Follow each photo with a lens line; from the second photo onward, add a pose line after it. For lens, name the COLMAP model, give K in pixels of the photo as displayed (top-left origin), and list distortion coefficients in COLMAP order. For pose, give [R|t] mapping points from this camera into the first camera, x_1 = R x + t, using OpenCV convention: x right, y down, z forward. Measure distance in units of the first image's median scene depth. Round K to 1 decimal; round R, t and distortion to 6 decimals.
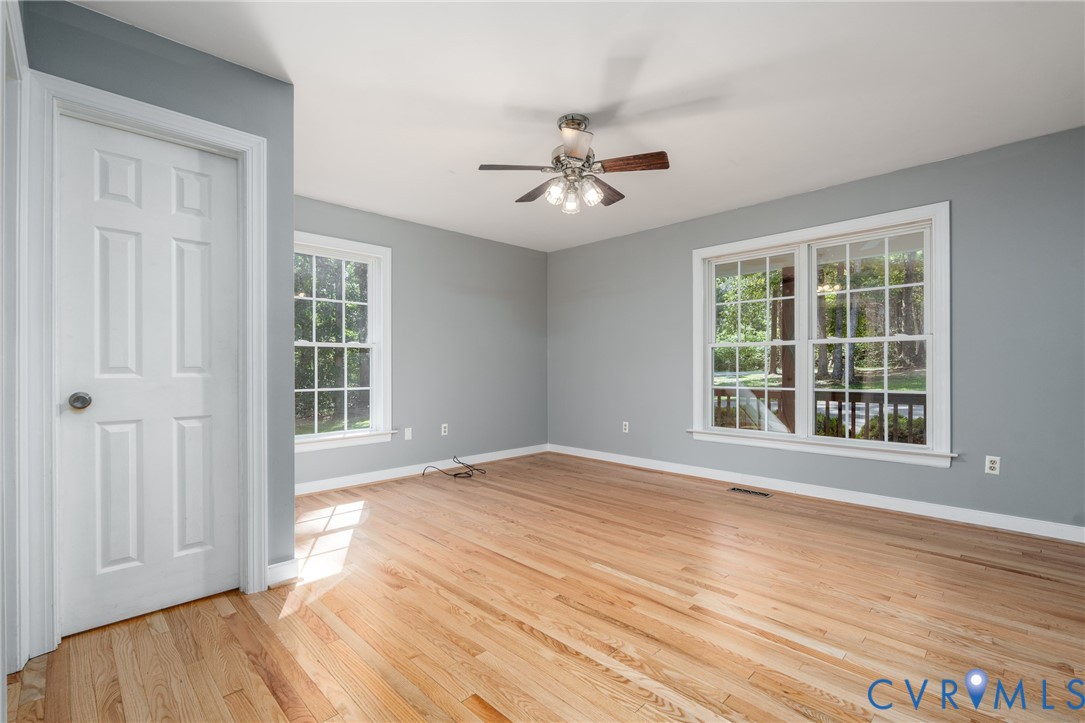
lens RADIAL K [[480.9, 0, 543.4], [0, 480.9, 366.7], [0, 0, 1]] dist [-0.002498, -0.000526]
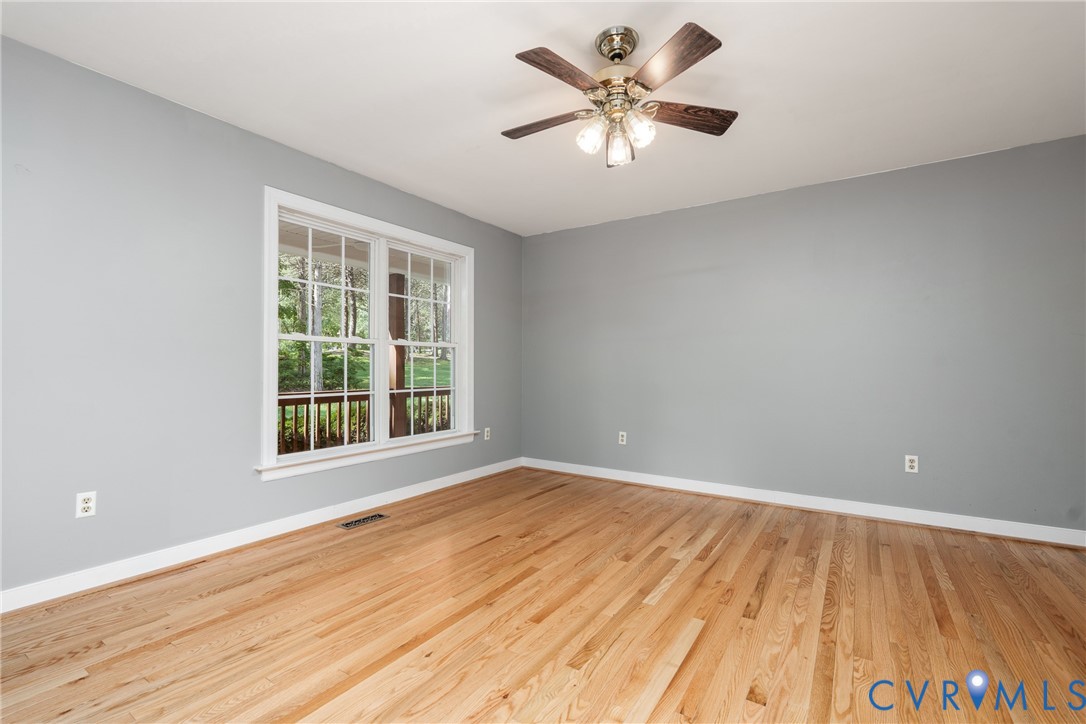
lens RADIAL K [[478.2, 0, 546.5], [0, 478.2, 358.7], [0, 0, 1]] dist [-0.002478, -0.000289]
pose [[-0.208424, 0.021148, 0.977810, -0.730363], [-0.003972, 0.999740, -0.022469, 0.002780], [-0.978031, -0.008567, -0.208286, 1.440601]]
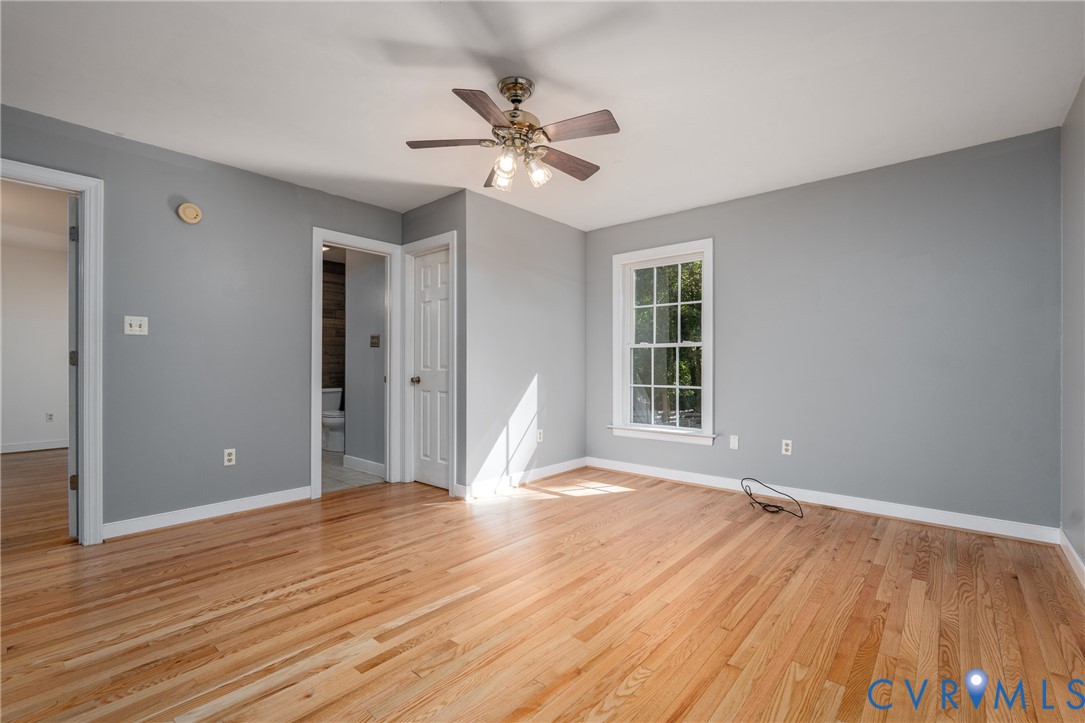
lens RADIAL K [[477.5, 0, 546.2], [0, 477.5, 368.2], [0, 0, 1]] dist [-0.002148, -0.000839]
pose [[0.082224, 0.006839, -0.996590, 1.064996], [-0.000822, 0.999977, 0.006795, -0.001800], [0.996614, 0.000261, 0.082228, 1.124278]]
